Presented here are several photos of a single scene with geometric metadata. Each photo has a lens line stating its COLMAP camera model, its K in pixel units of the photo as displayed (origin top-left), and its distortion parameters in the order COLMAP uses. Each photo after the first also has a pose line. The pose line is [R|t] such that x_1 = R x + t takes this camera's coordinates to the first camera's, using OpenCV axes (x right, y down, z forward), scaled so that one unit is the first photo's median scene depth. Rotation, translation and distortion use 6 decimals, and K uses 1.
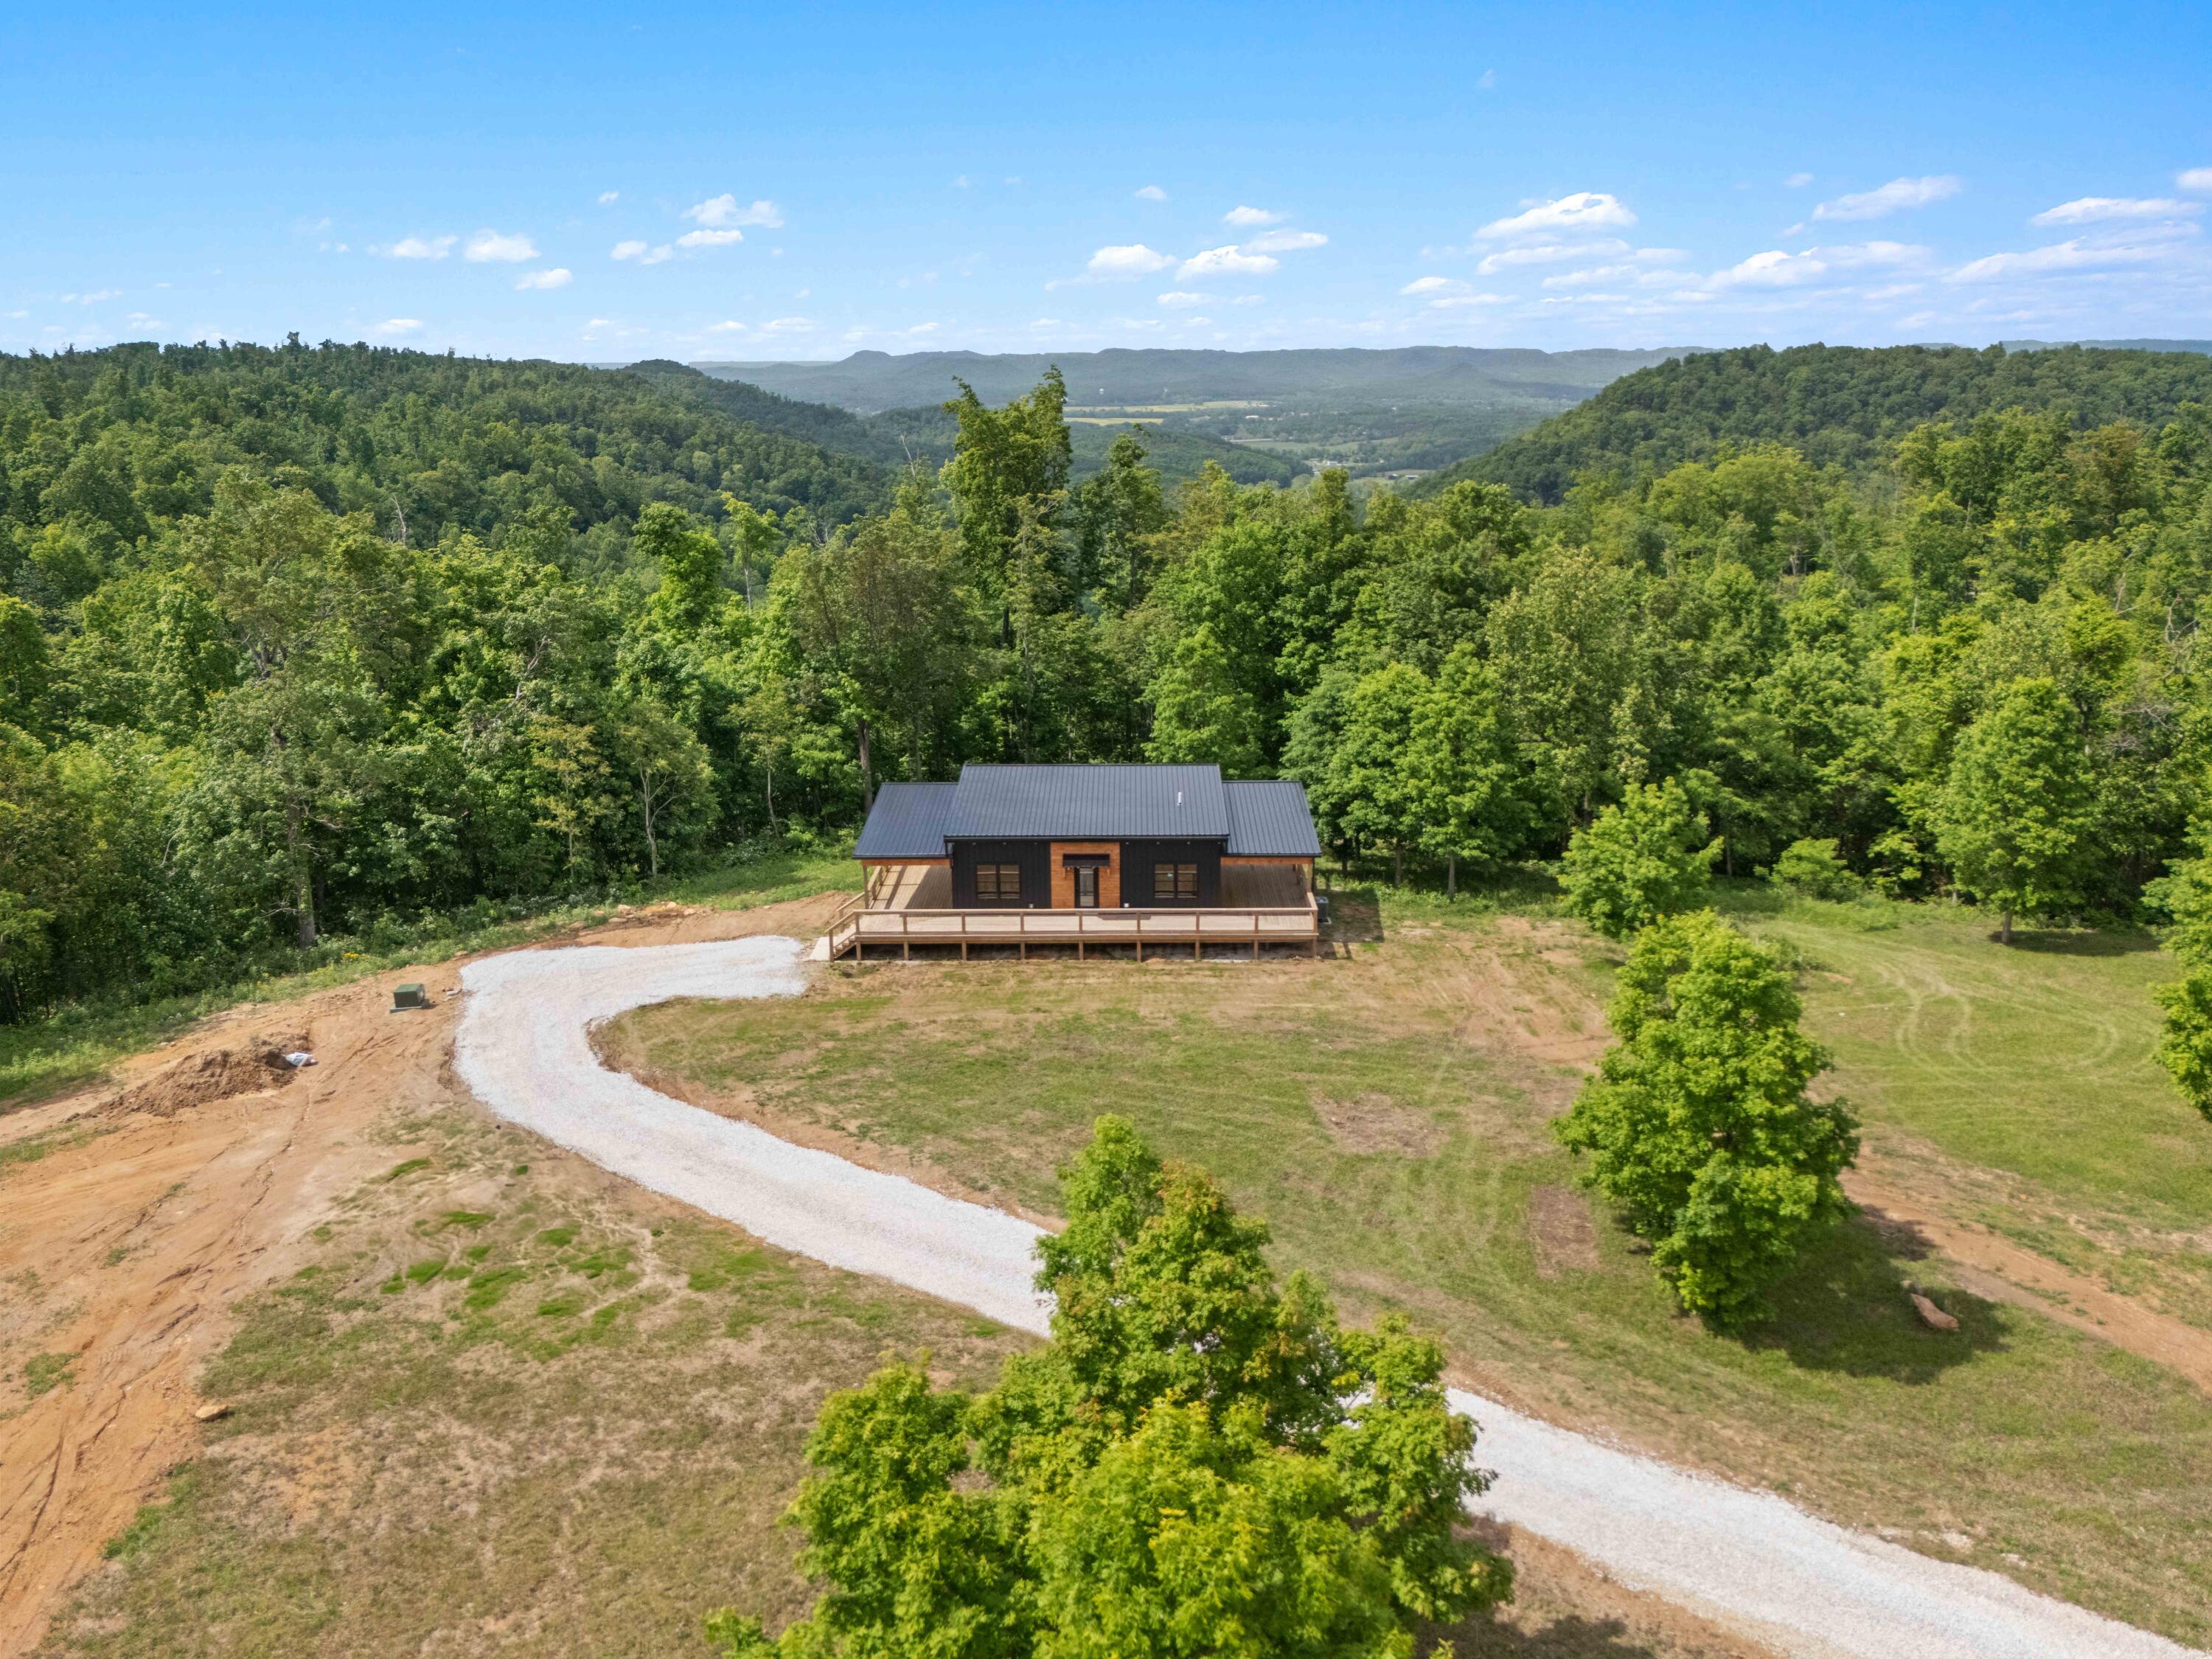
lens RADIAL K [[1649.5, 0, 1095.2], [0, 1649.5, 822.3], [0, 0, 1]] dist [0.029557, -0.007745]
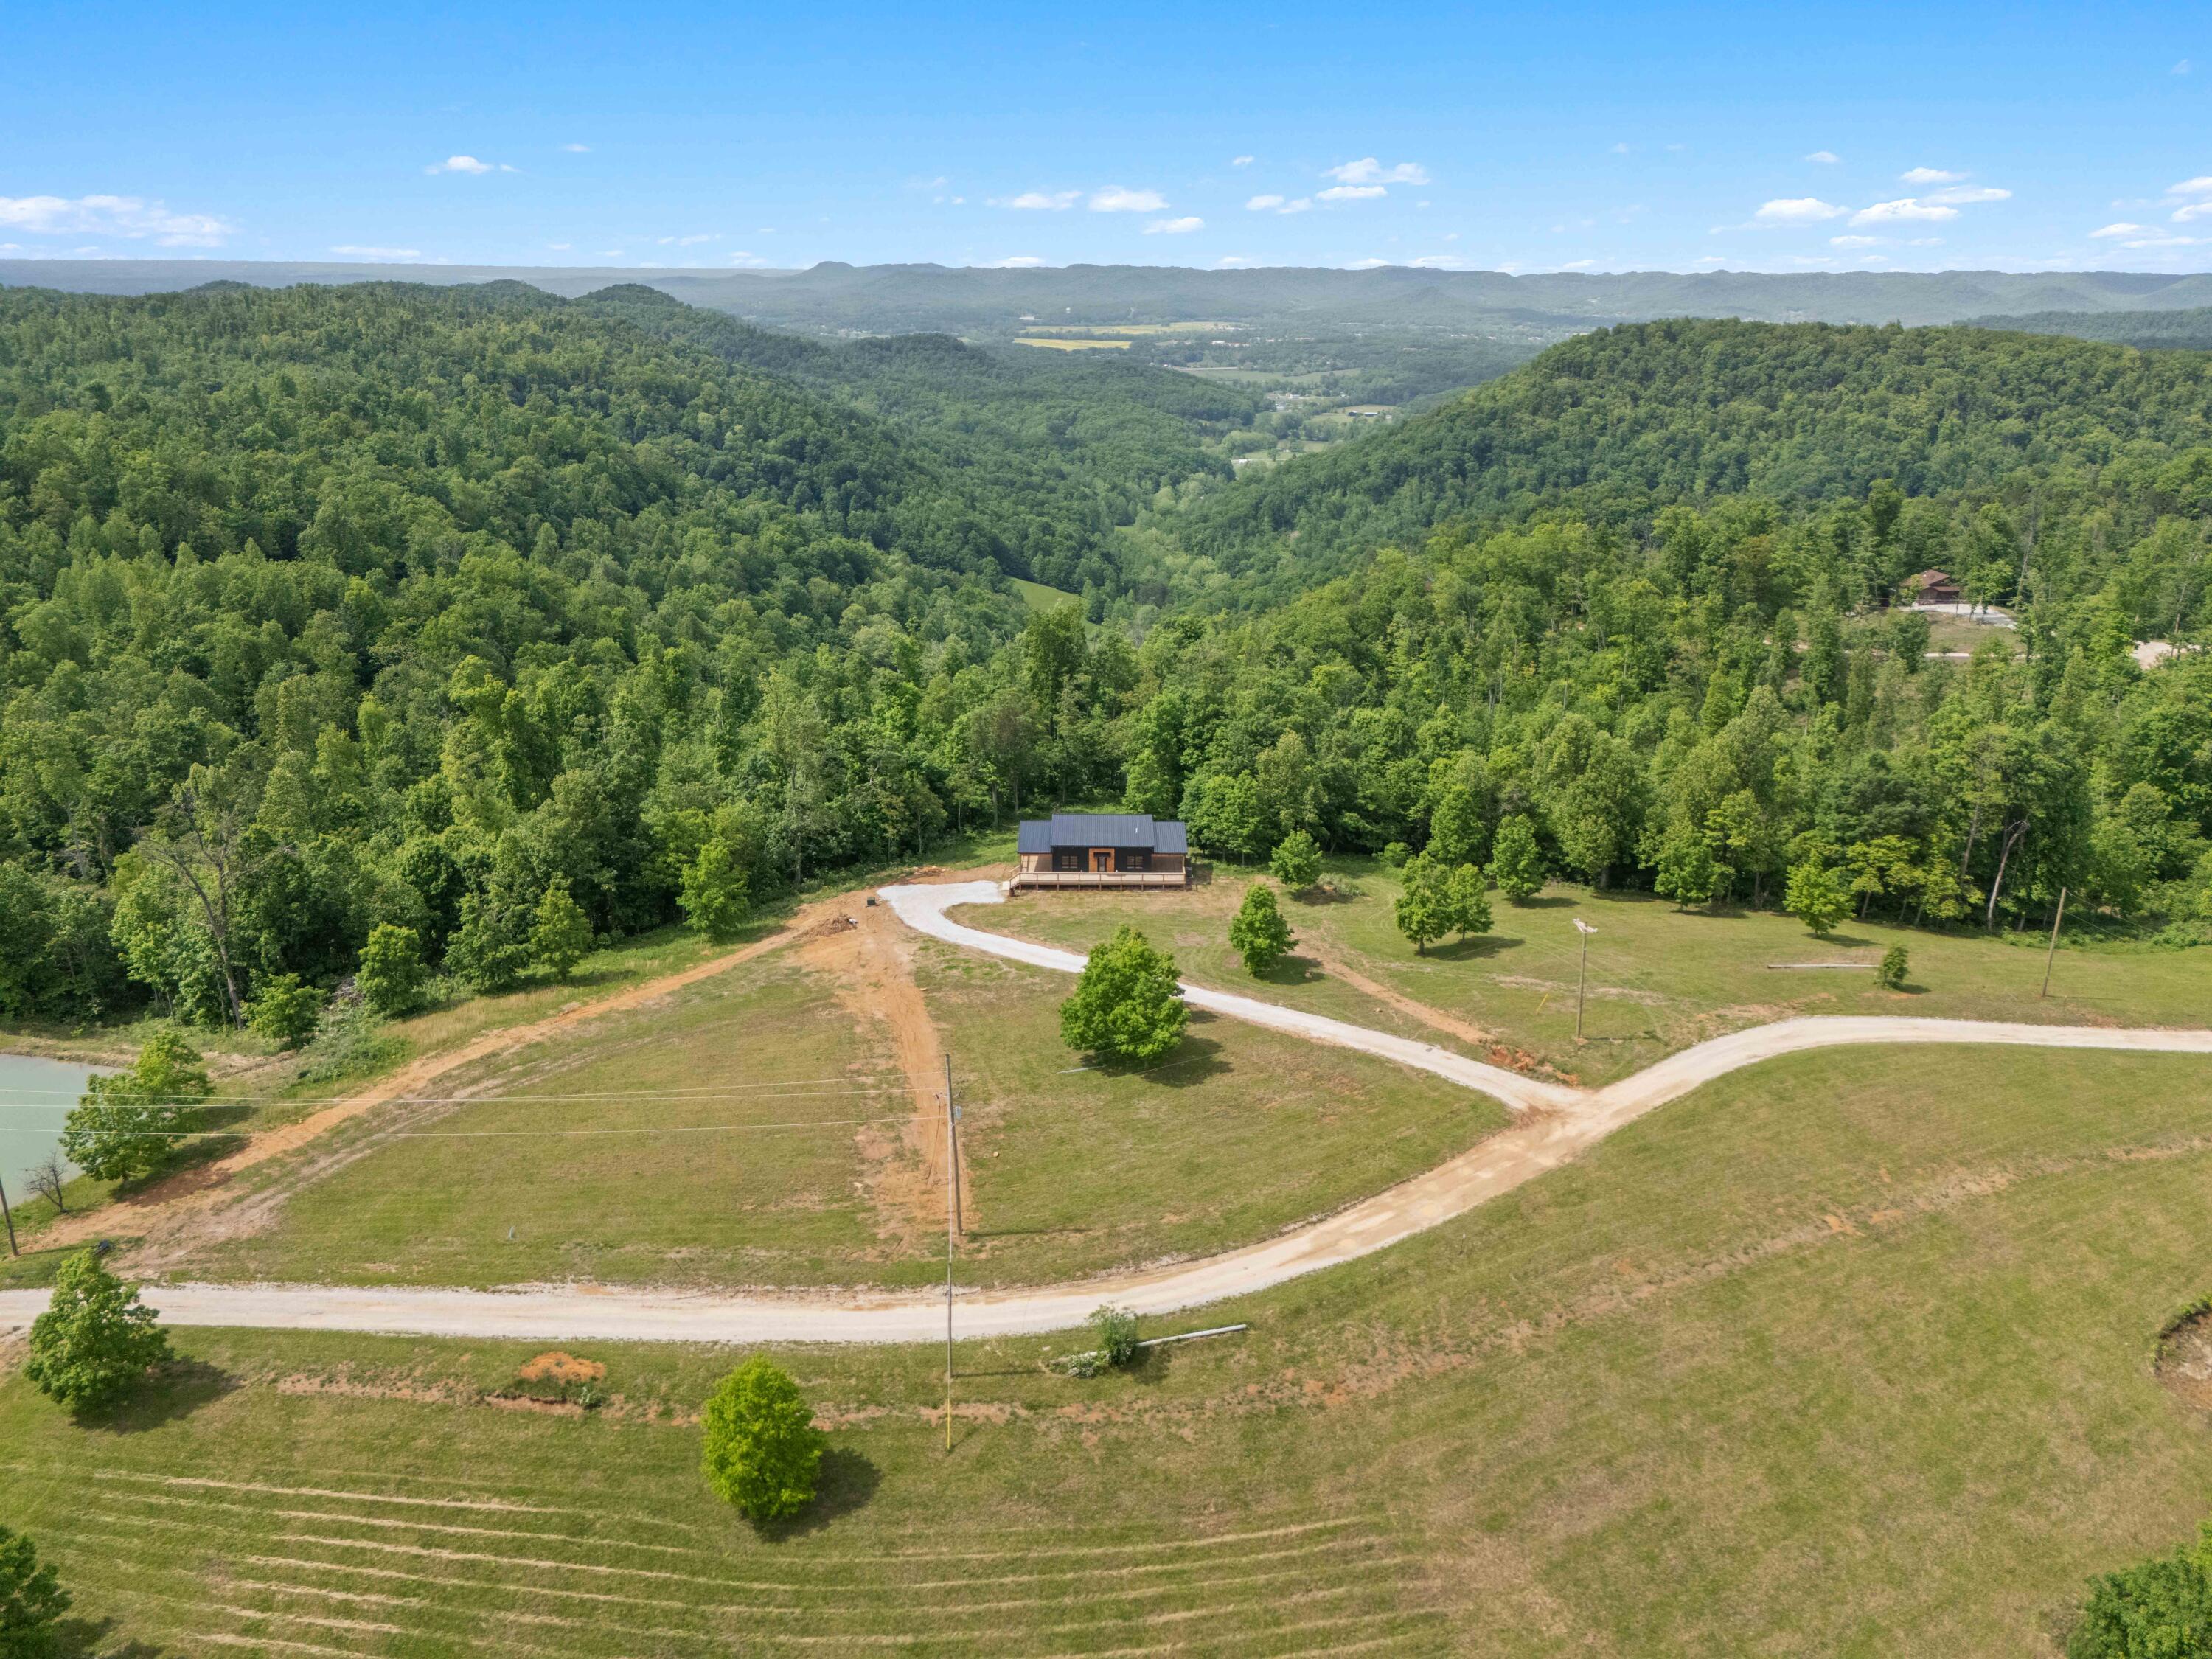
lens RADIAL K [[1649.5, 0, 1105.4], [0, 1649.5, 829.6], [0, 0, 1]] dist [0.029557, -0.007745]
pose [[0.999545, 0.007440, 0.029231, -0.063499], [-0.008975, 0.998569, 0.052724, -0.128443], [-0.028797, -0.052963, 0.998181, -1.366089]]
